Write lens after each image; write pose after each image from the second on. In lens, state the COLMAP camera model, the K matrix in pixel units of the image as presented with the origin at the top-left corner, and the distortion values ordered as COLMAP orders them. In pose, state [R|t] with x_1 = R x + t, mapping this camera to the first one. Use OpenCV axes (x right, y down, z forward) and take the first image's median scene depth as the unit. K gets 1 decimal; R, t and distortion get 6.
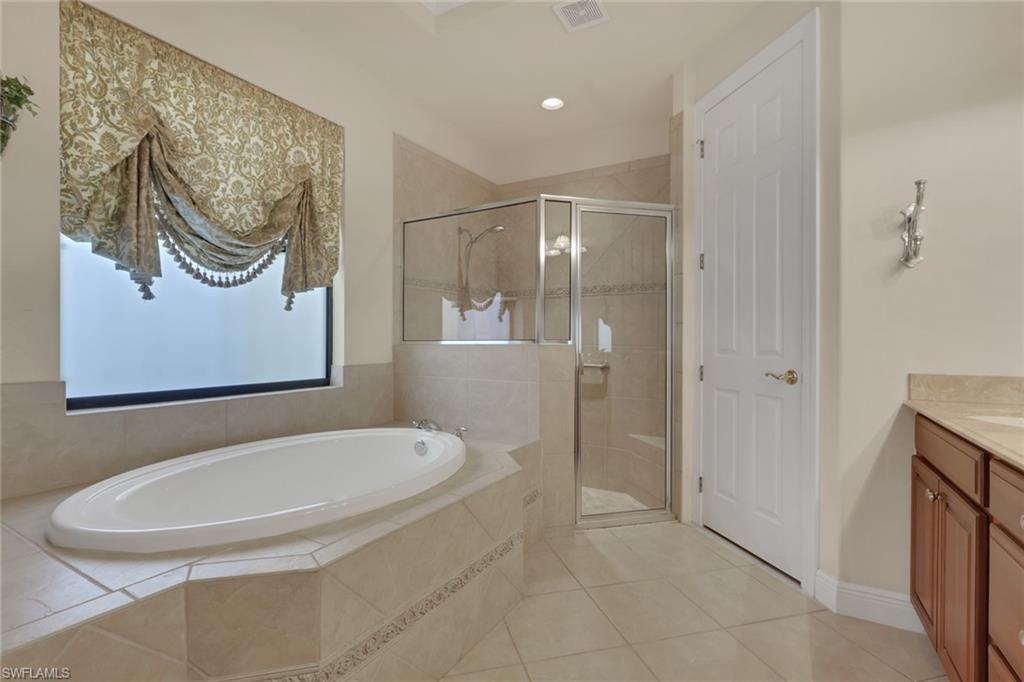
lens RADIAL K [[483.9, 0, 512.0], [0, 483.9, 341.0], [0, 0, 1]] dist [0.001973, 0.000607]
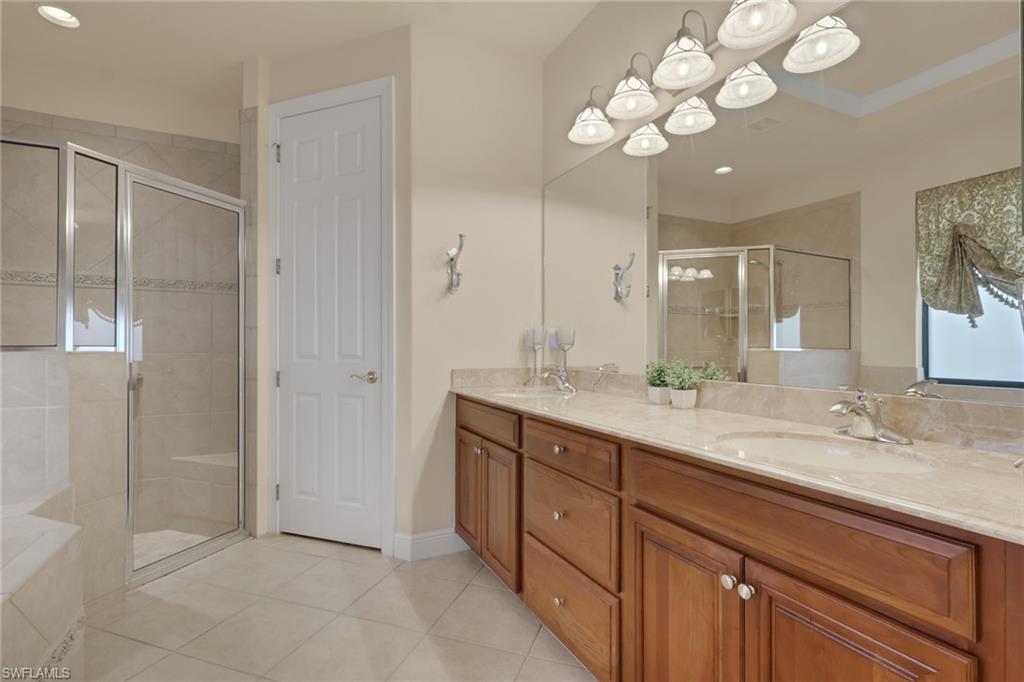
lens RADIAL K [[475.7, 0, 511.9], [0, 475.7, 343.3], [0, 0, 1]] dist [-0.001847, 0.000062]
pose [[0.550262, 0.002430, 0.834989, -0.163749], [0.003300, 0.999982, -0.005086, -0.000383], [-0.834986, 0.005554, 0.550244, 0.069048]]
